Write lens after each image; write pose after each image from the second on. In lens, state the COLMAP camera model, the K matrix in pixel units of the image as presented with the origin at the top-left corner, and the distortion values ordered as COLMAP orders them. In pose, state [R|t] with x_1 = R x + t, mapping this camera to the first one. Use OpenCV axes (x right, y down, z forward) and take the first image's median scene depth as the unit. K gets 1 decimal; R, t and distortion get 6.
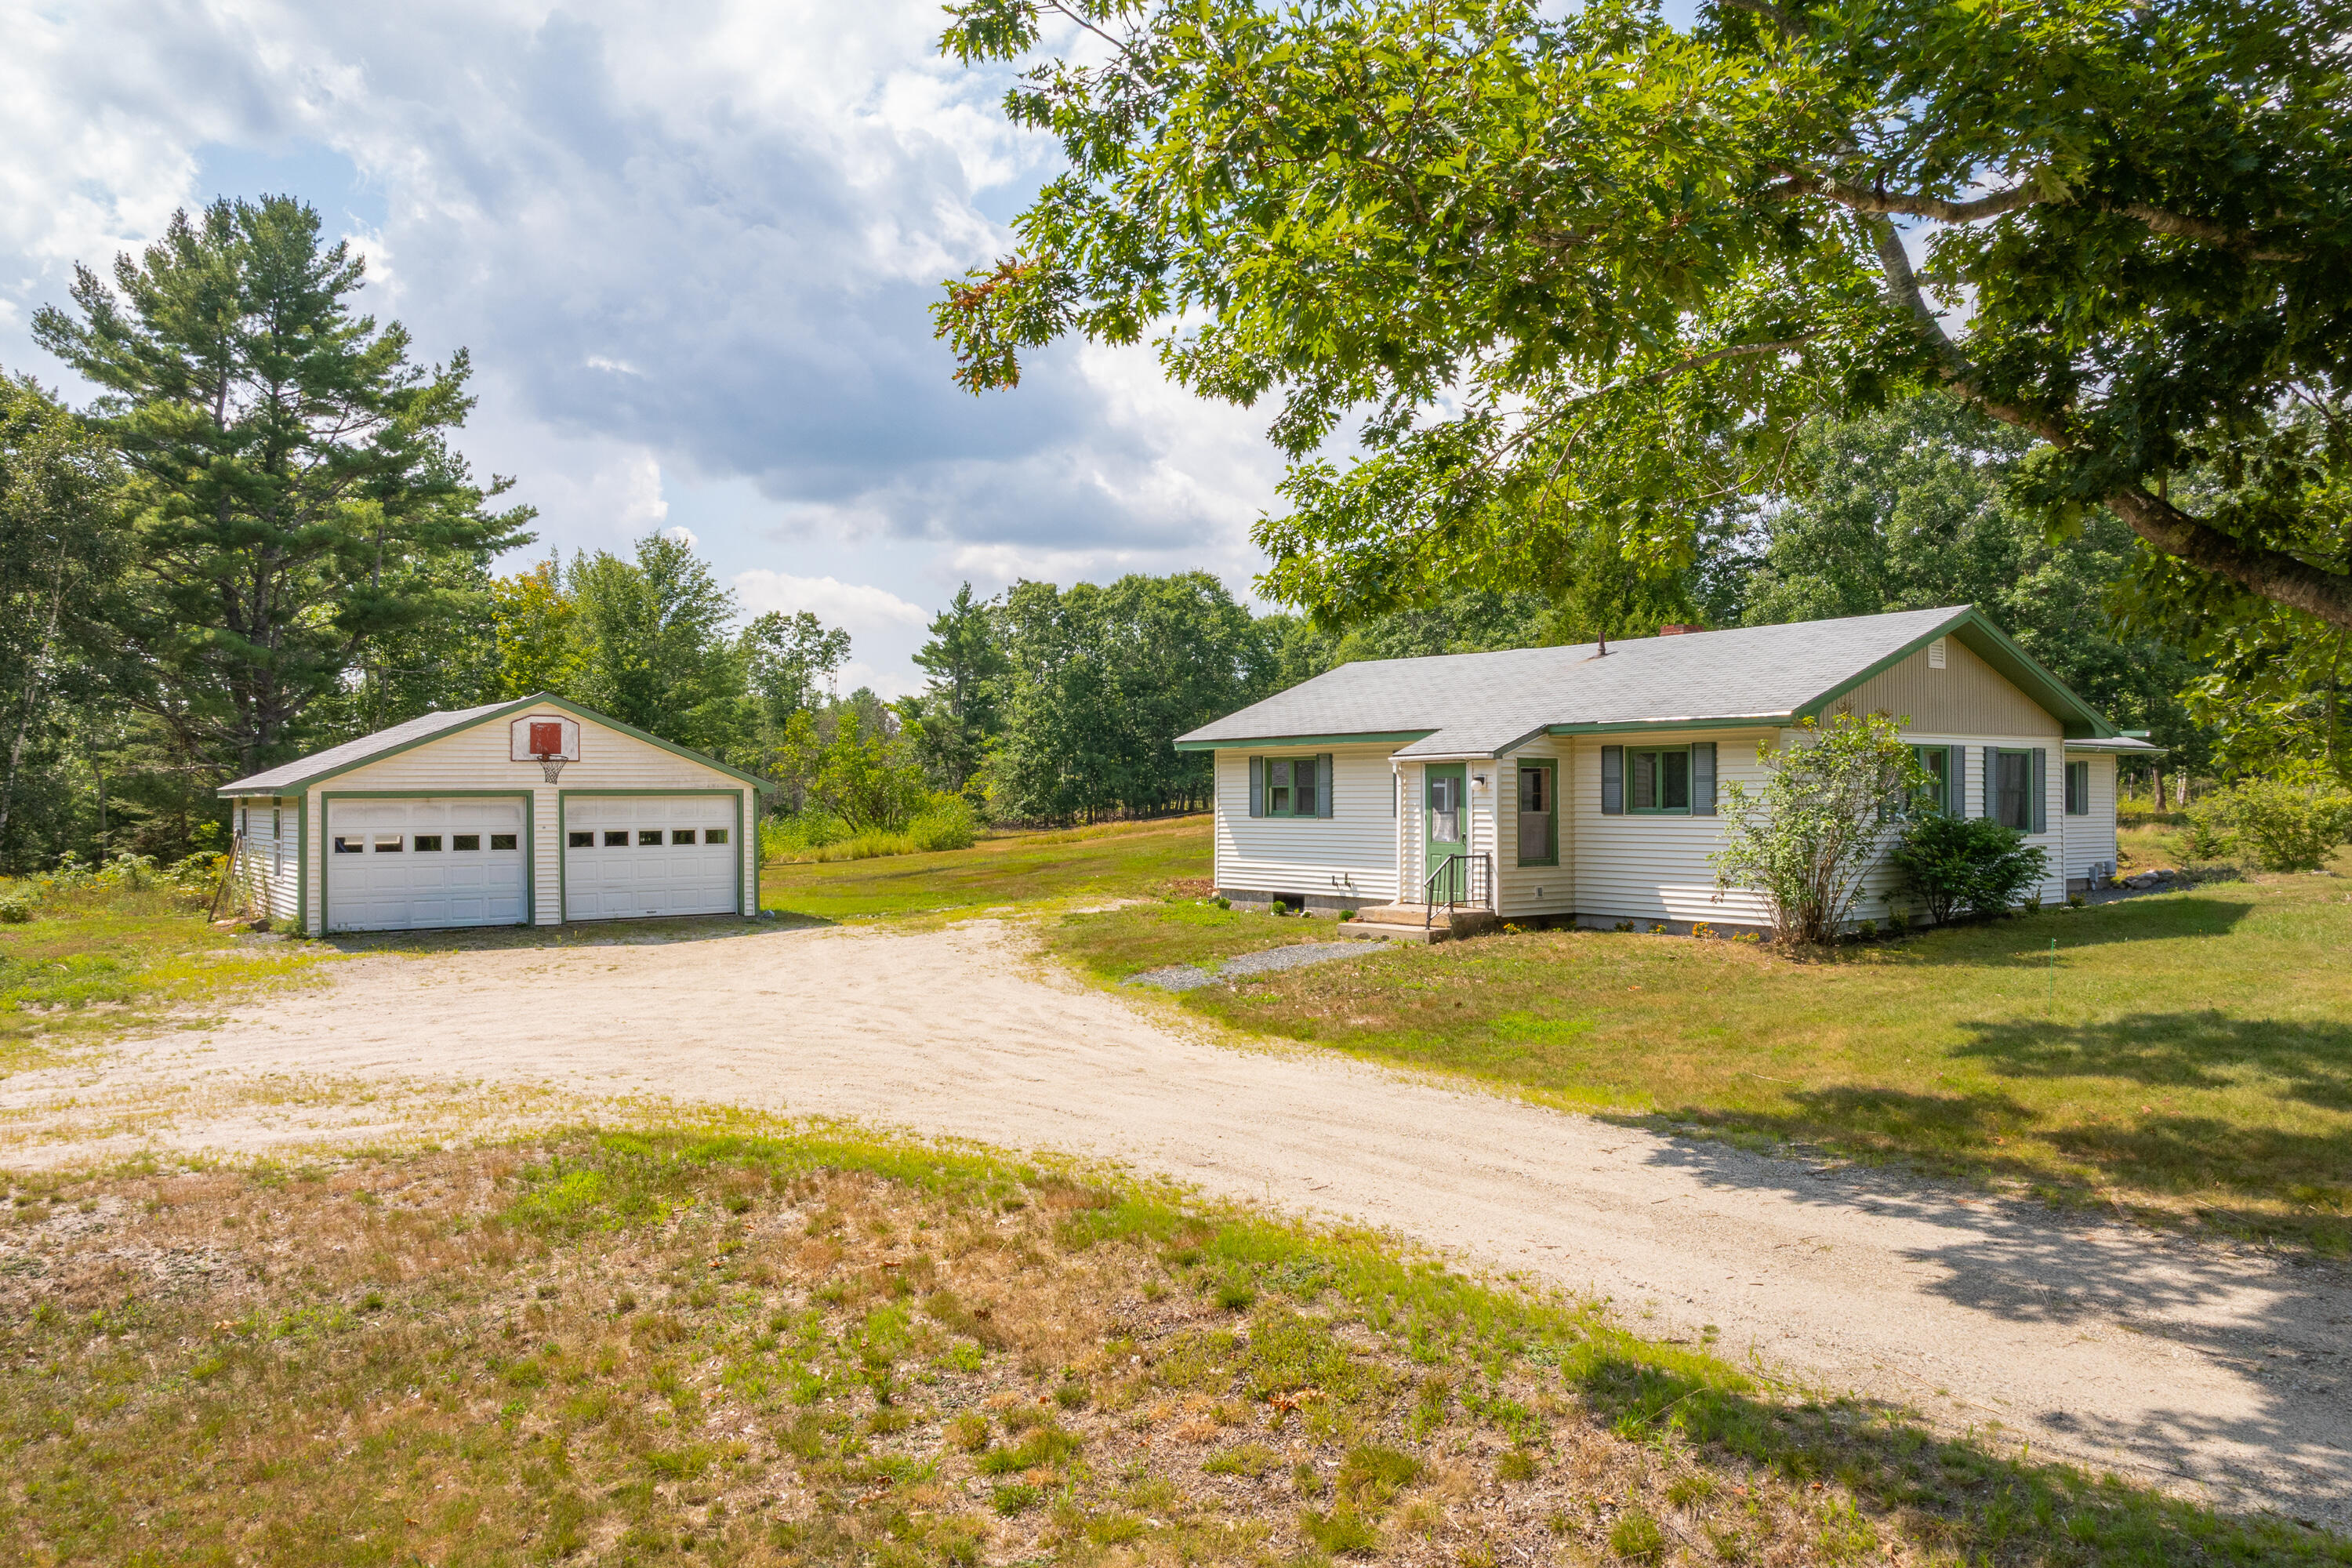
lens RADIAL K [[1714.9, 0, 1173.6], [0, 1714.9, 741.2], [0, 0, 1]] dist [-0.014769, -0.023225]
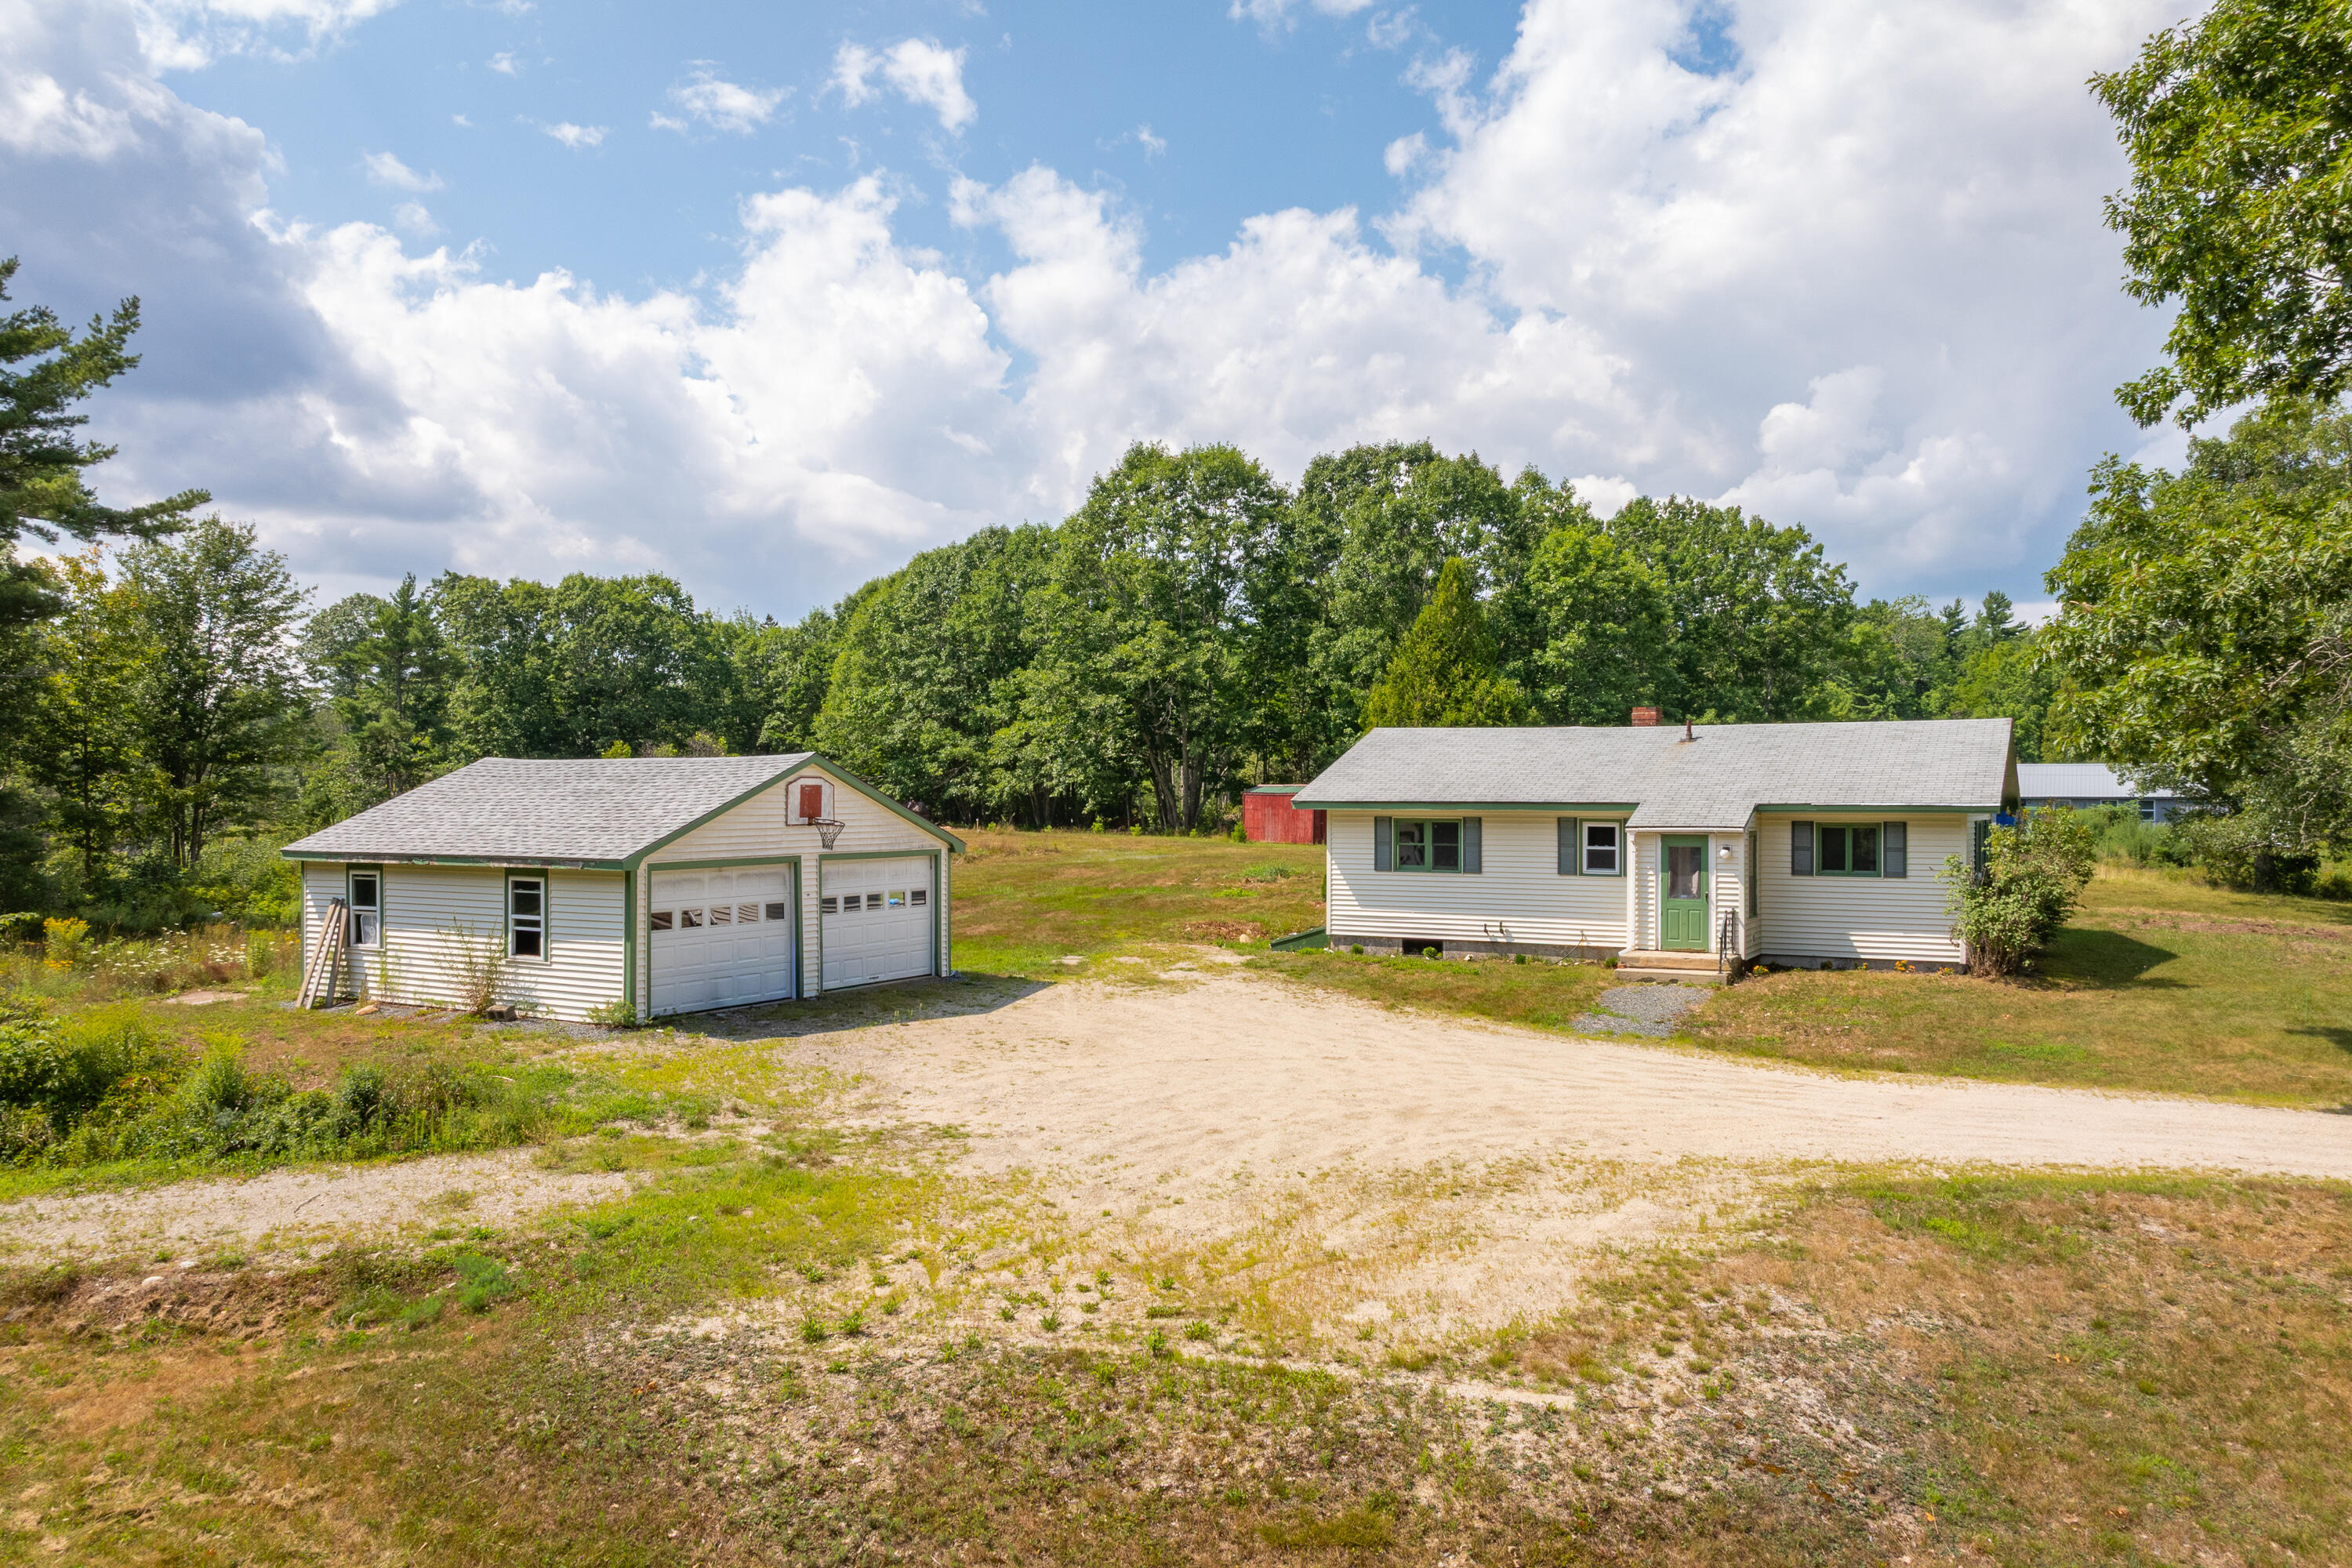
lens RADIAL K [[1743.0, 0, 1250.4], [0, 1743.0, 767.2], [0, 0, 1]] dist [0.069606, -0.026324]
pose [[0.900457, 0.014149, 0.434714, -0.581723], [-0.018574, 0.999810, 0.005933, -0.032432], [-0.434548, -0.013417, 0.900549, 0.004451]]
